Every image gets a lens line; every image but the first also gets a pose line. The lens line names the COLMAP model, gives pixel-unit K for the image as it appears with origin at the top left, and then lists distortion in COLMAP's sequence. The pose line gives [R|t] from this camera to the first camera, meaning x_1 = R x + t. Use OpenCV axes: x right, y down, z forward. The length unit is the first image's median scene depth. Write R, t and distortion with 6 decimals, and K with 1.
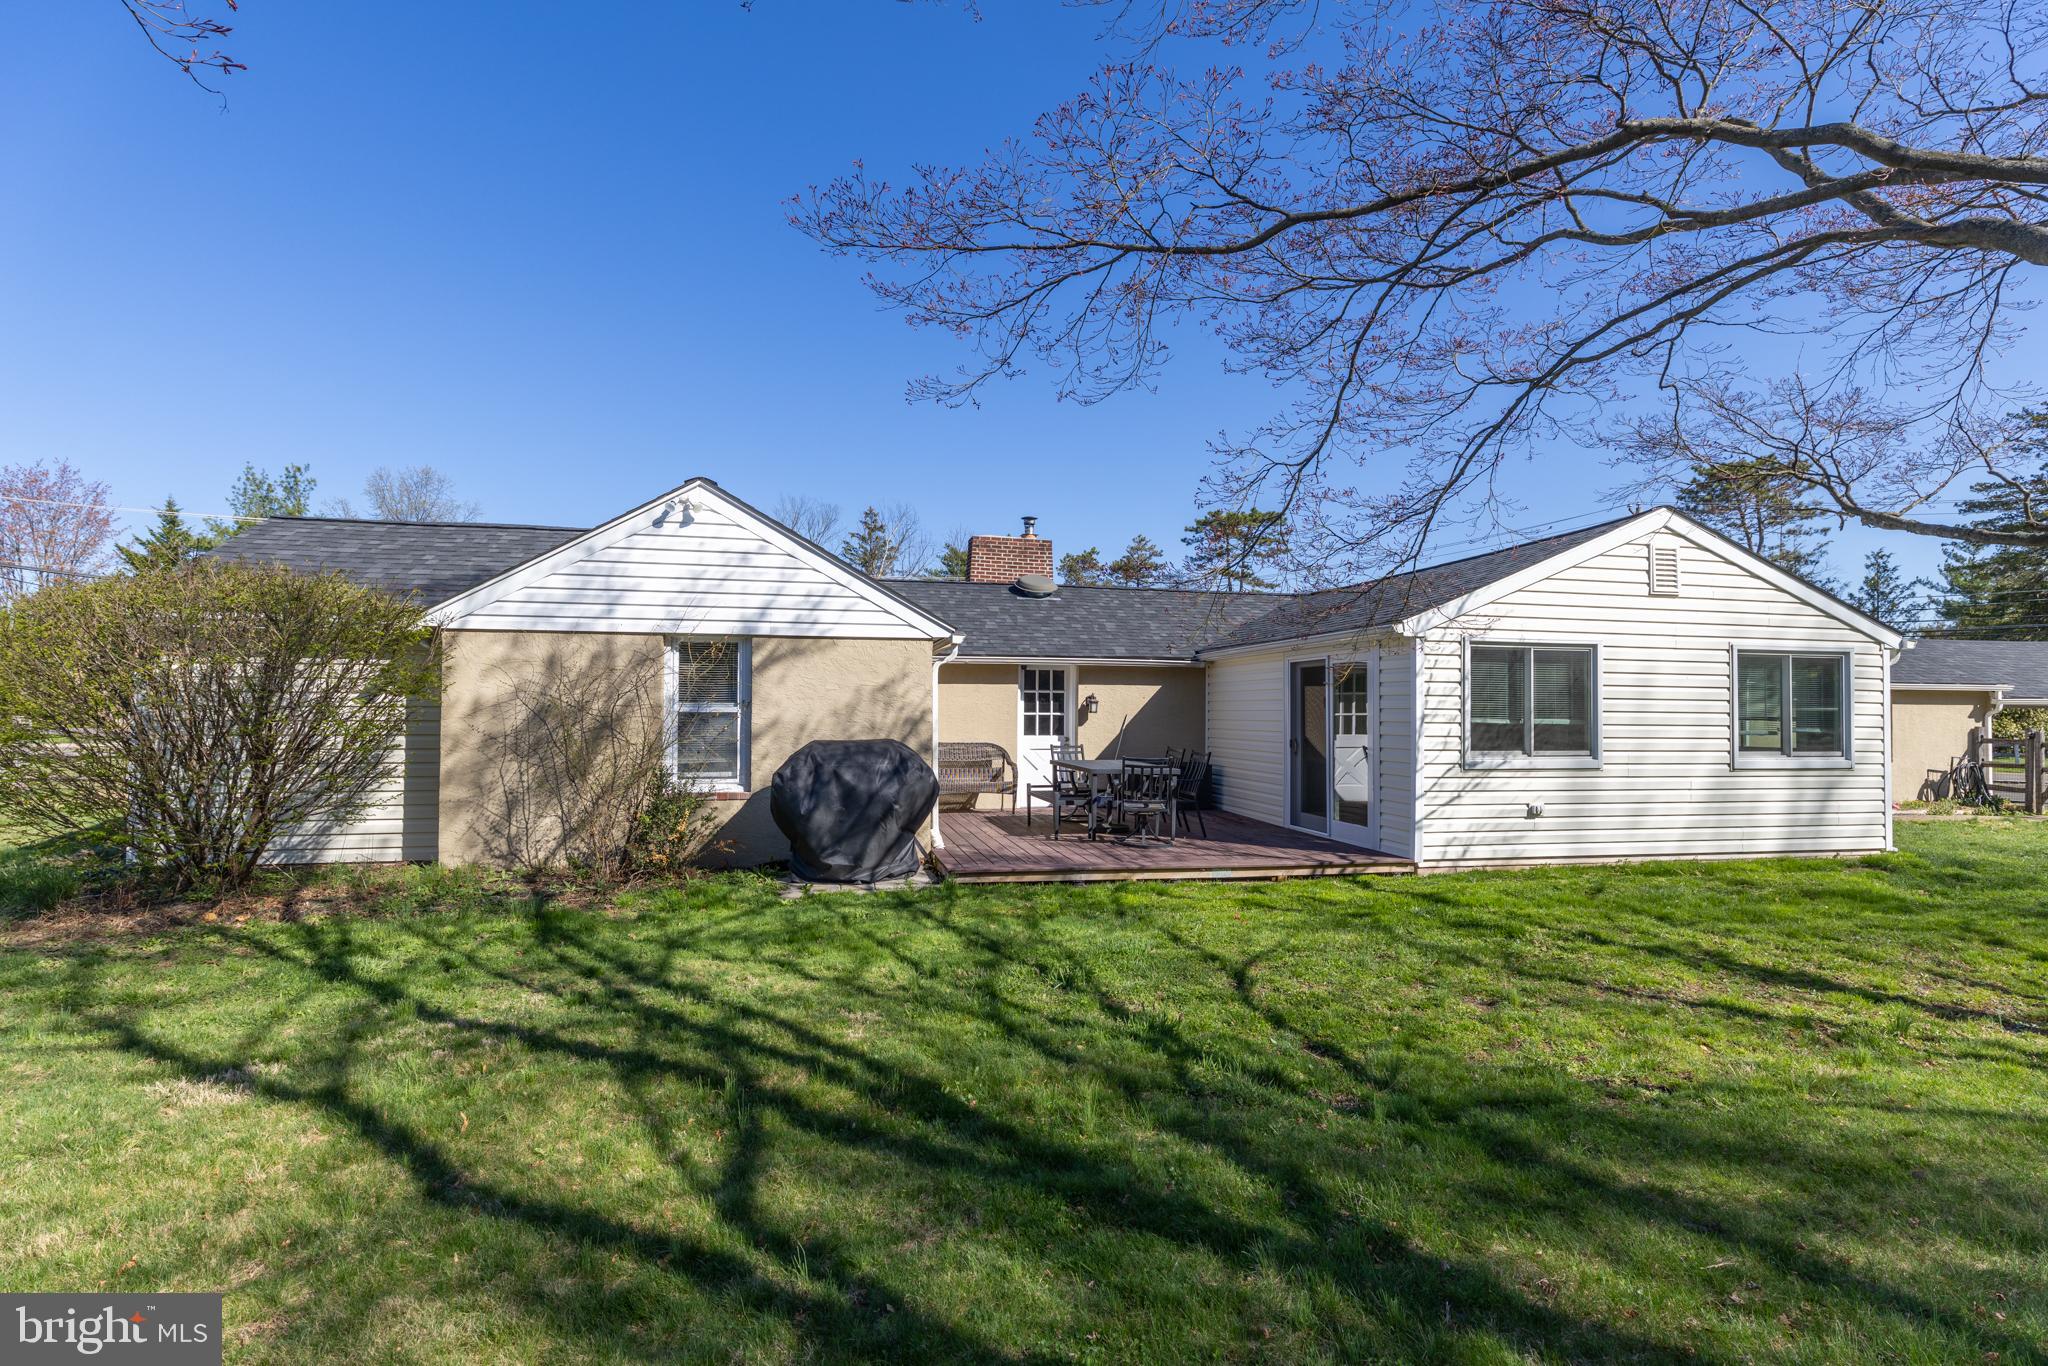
lens RADIAL K [[957.4, 0, 1027.8], [0, 957.4, 694.2], [0, 0, 1]] dist [-0.003452, 0.000845]
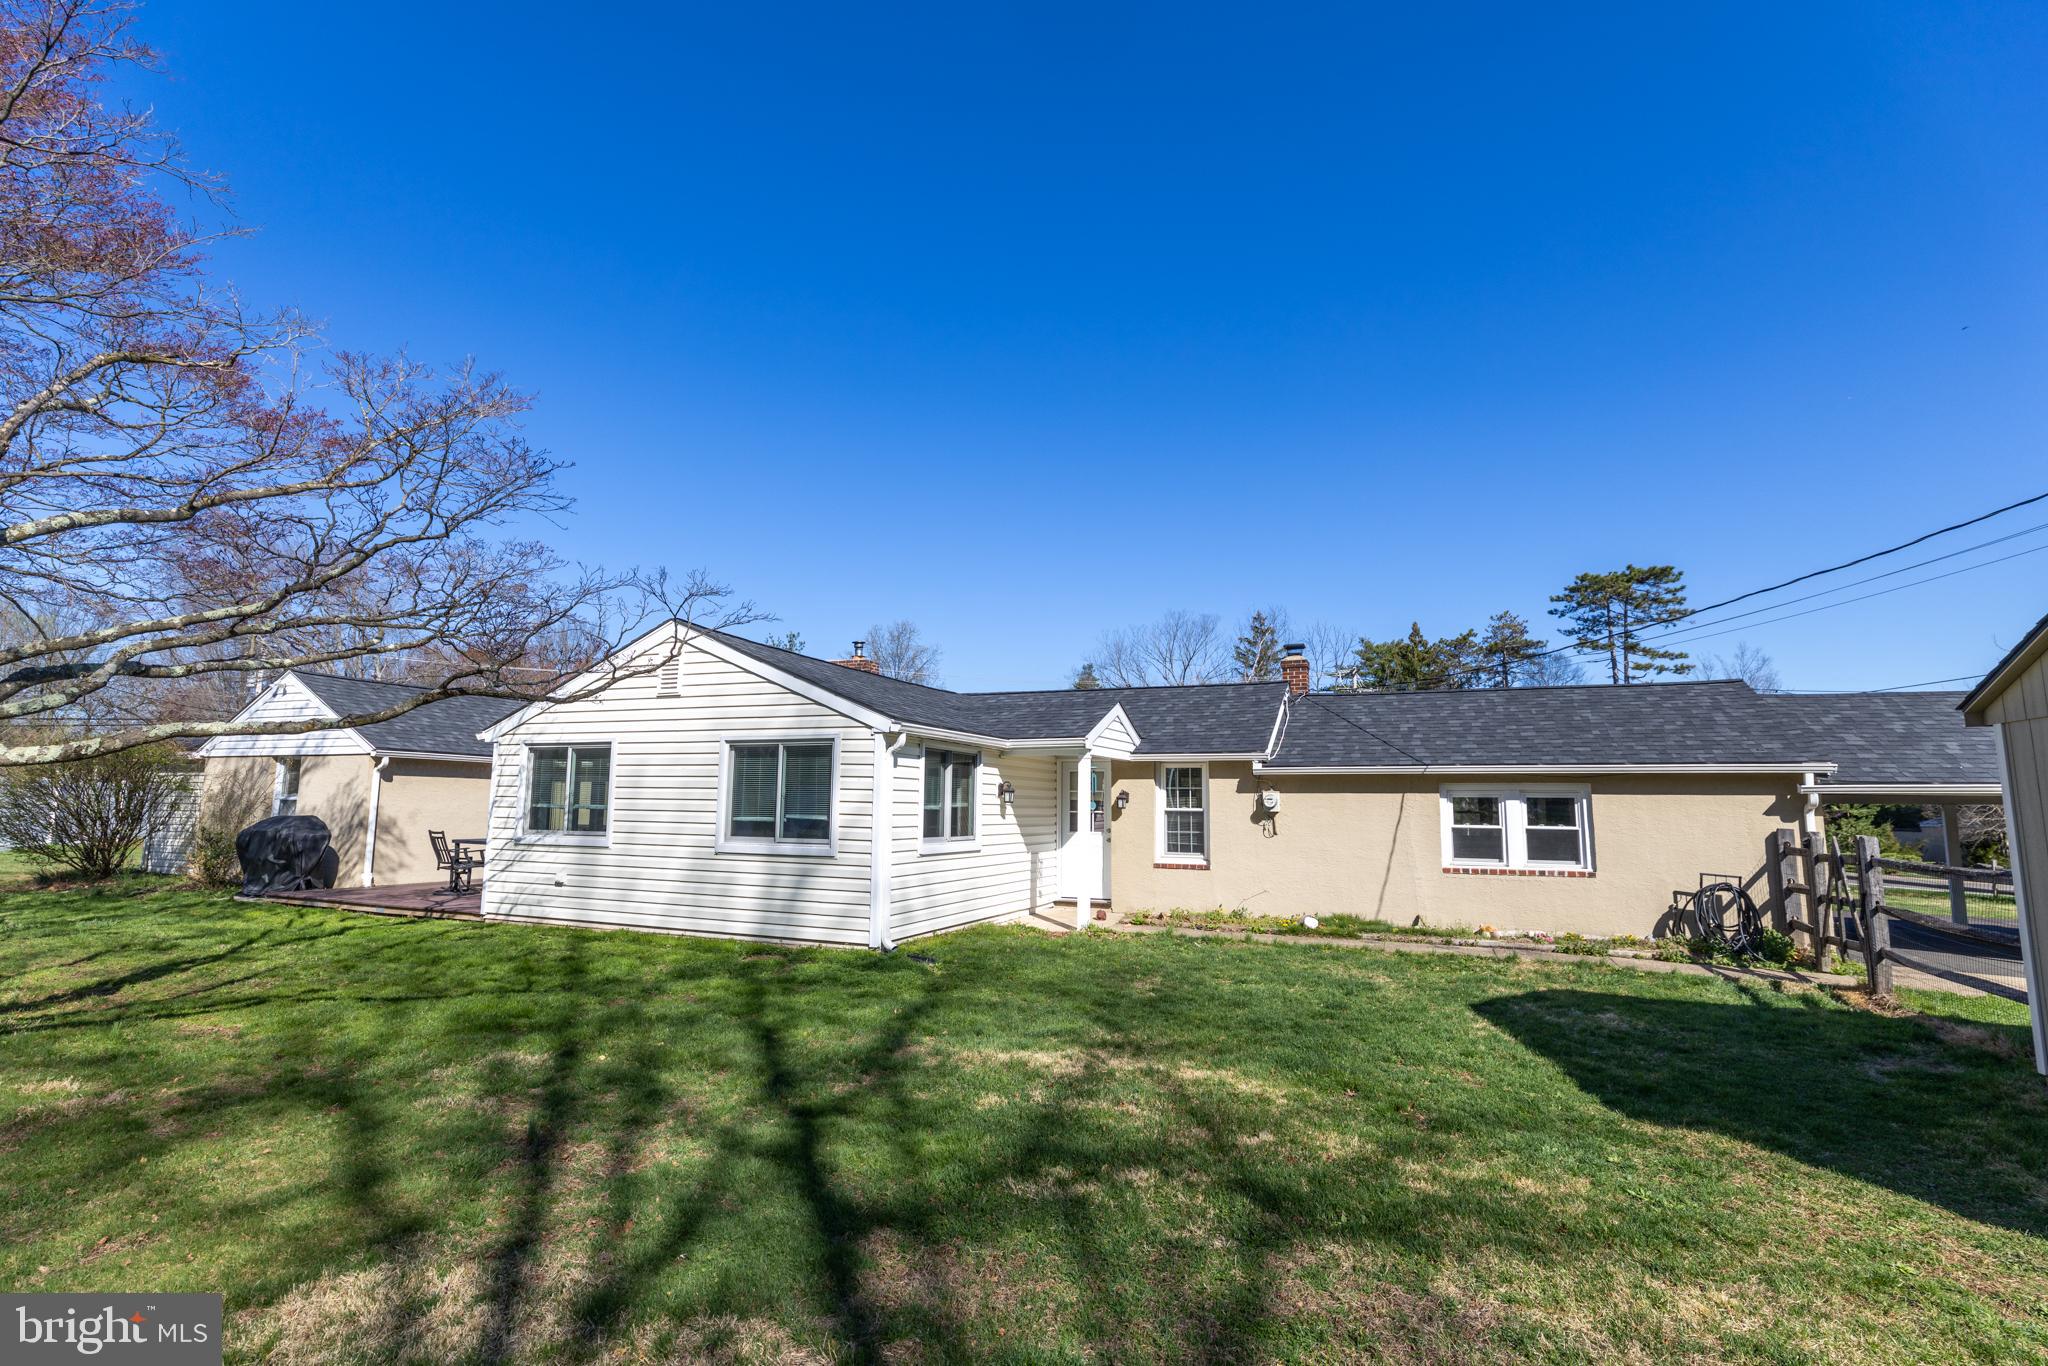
lens RADIAL K [[943.8, 0, 1029.7], [0, 943.8, 678.1], [0, 0, 1]] dist [-0.002909, -0.000129]
pose [[0.823363, -0.074703, -0.562577, 1.626226], [0.004276, 0.992087, -0.125477, 0.018373], [0.567499, 0.100908, 0.817167, 0.310392]]
